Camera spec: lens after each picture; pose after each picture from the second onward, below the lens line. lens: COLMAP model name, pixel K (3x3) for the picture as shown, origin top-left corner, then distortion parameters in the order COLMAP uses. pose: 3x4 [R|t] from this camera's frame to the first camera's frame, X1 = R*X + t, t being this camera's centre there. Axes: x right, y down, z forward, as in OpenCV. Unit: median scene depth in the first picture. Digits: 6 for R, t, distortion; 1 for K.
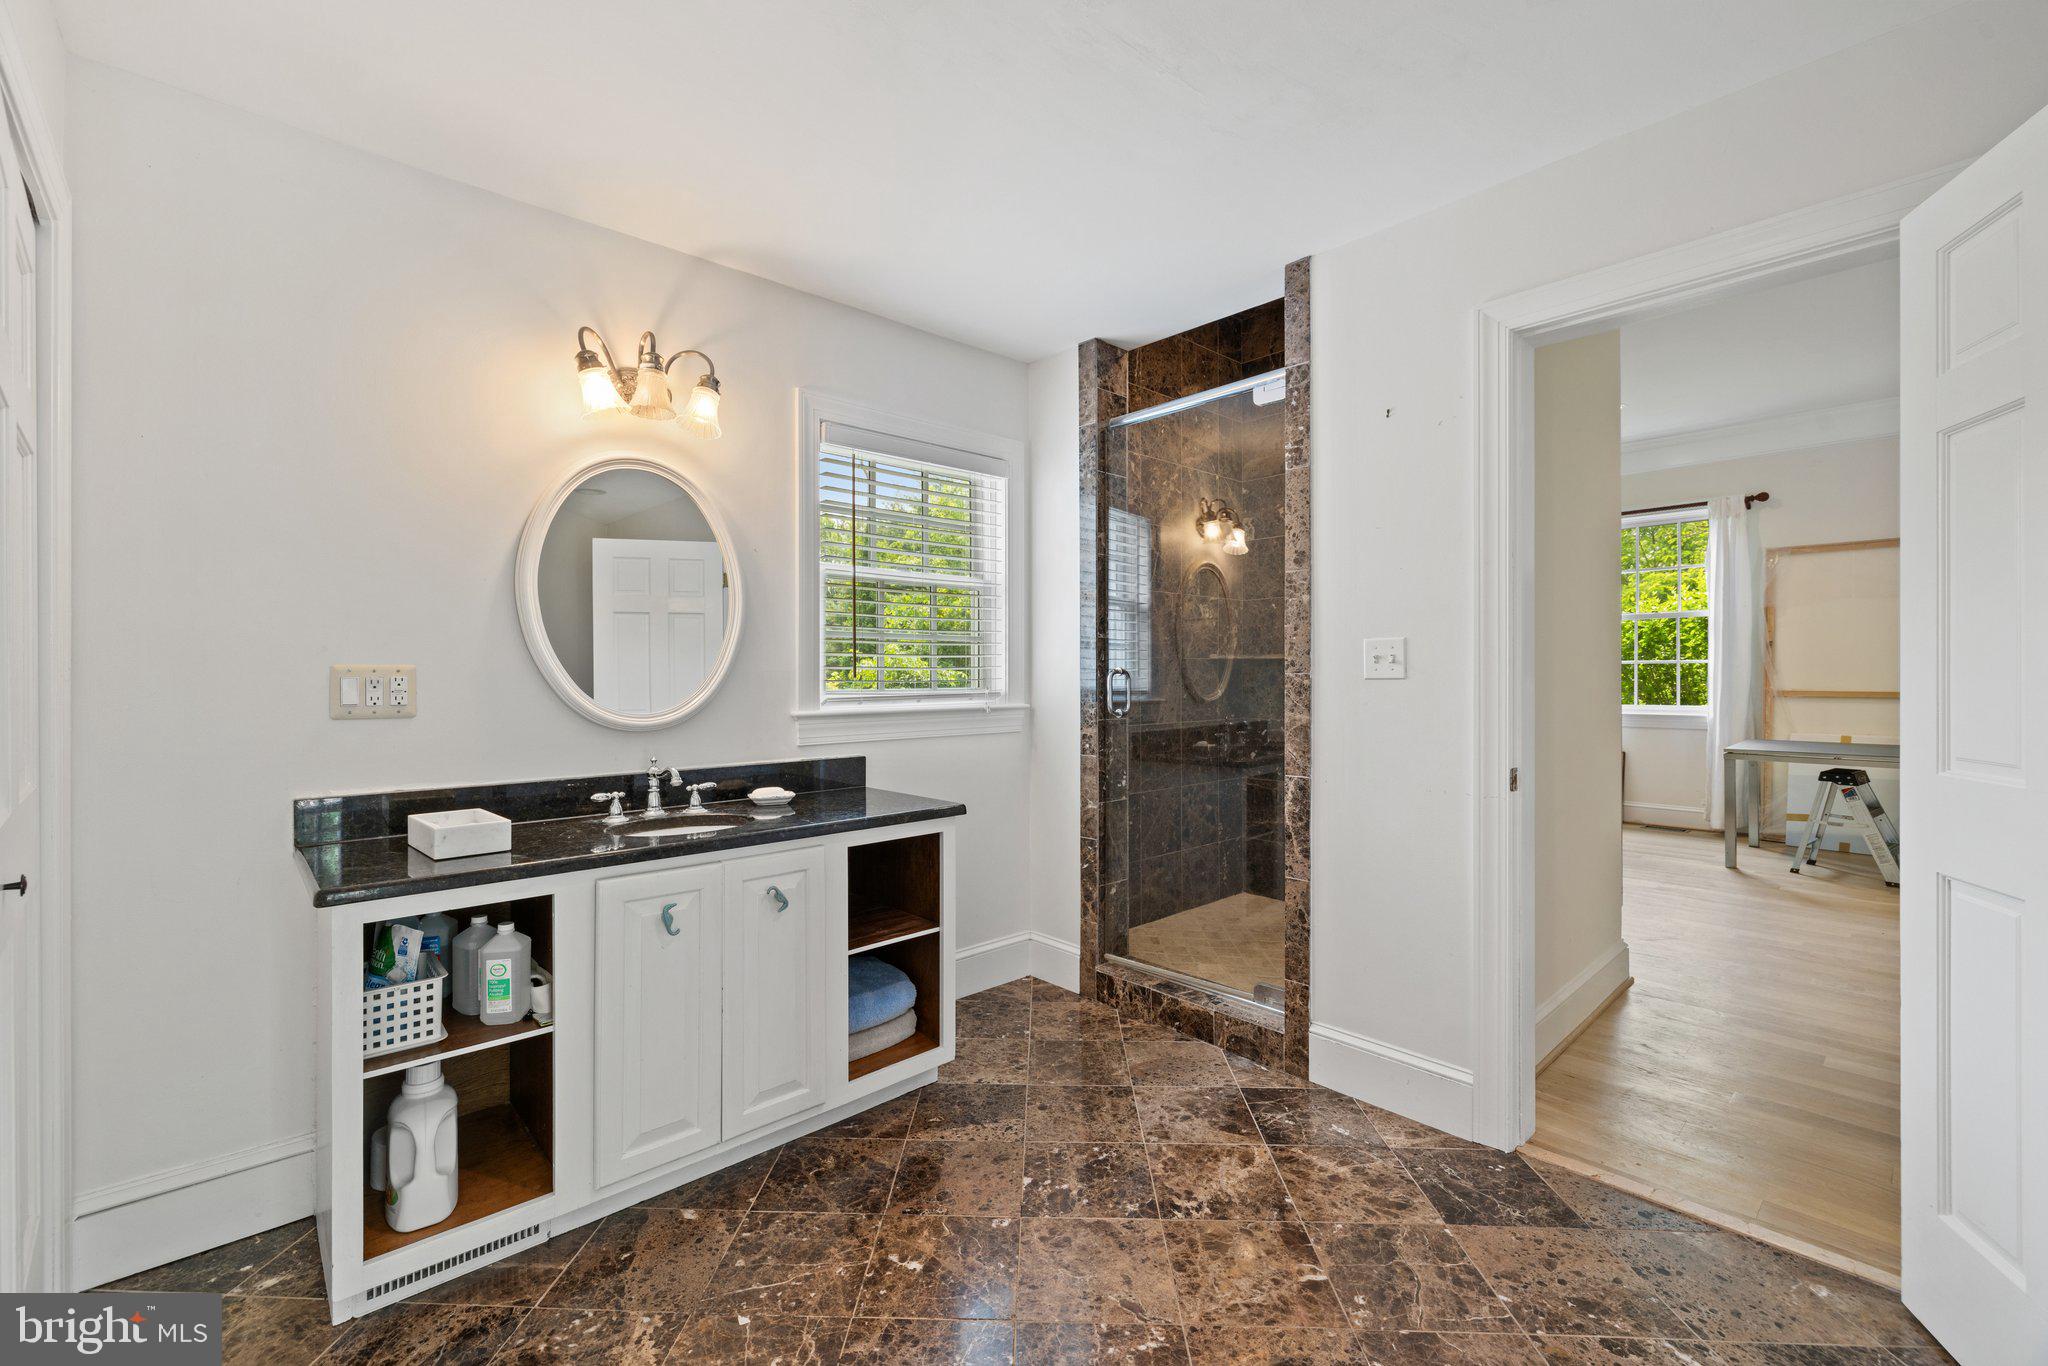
lens RADIAL K [[845.7, 0, 1023.9], [0, 845.7, 677.4], [0, 0, 1]] dist [0.001638, 0.000003]
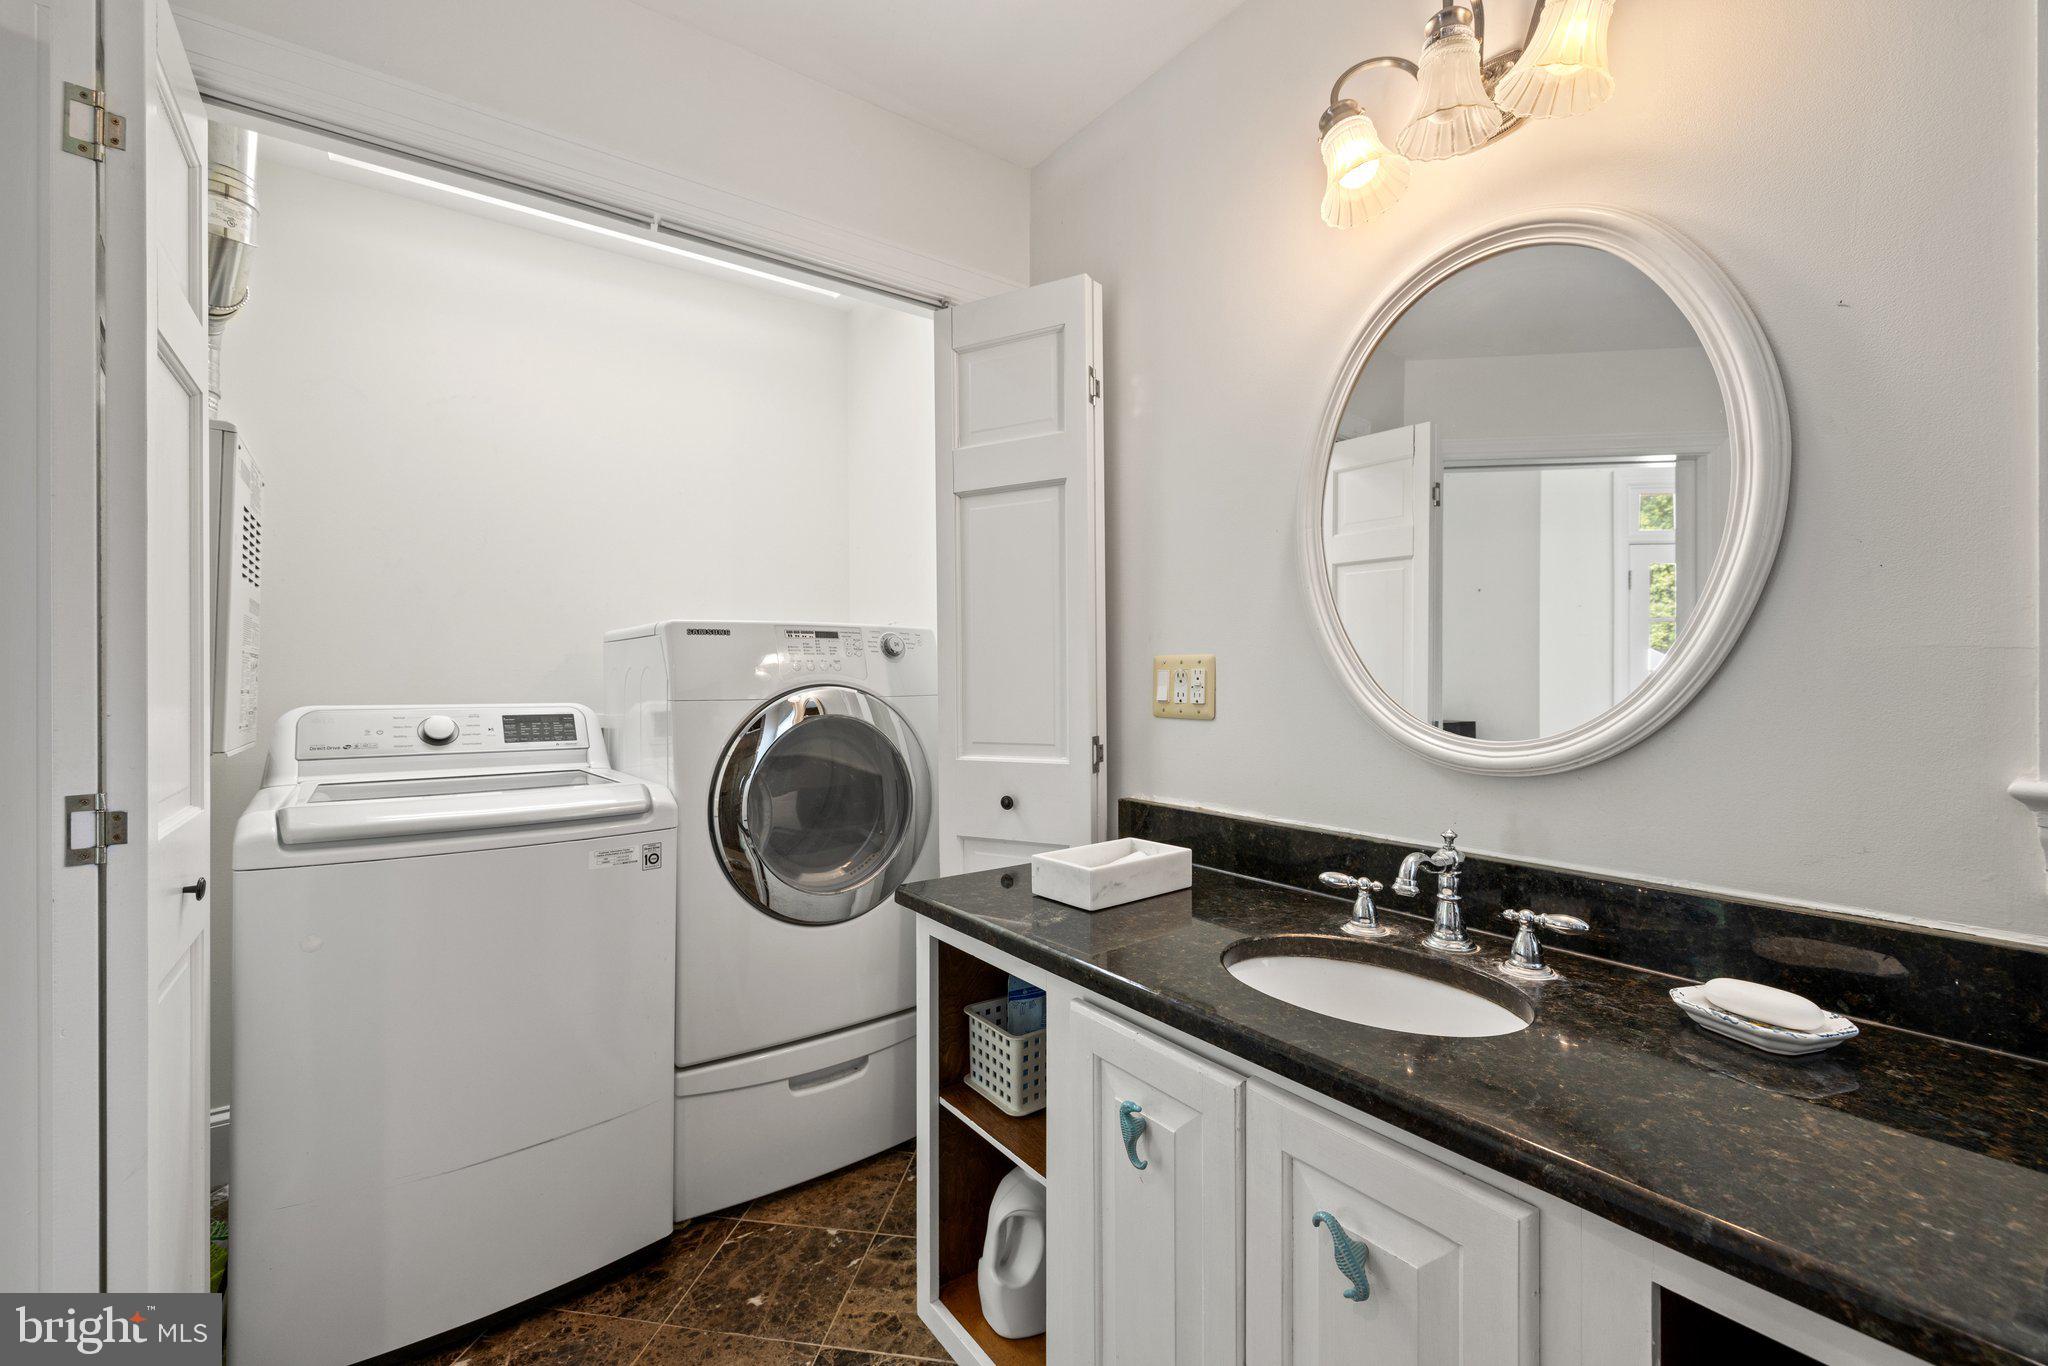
lens RADIAL K [[845.7, 0, 1026.7], [0, 845.7, 689.4], [0, 0, 1]] dist [0.001638, 0.000003]
pose [[-0.115801, 0.017621, -0.993116, 0.086683], [0.000044, 0.999843, 0.017735, 0.004024], [0.993272, 0.002010, -0.115784, 0.873908]]
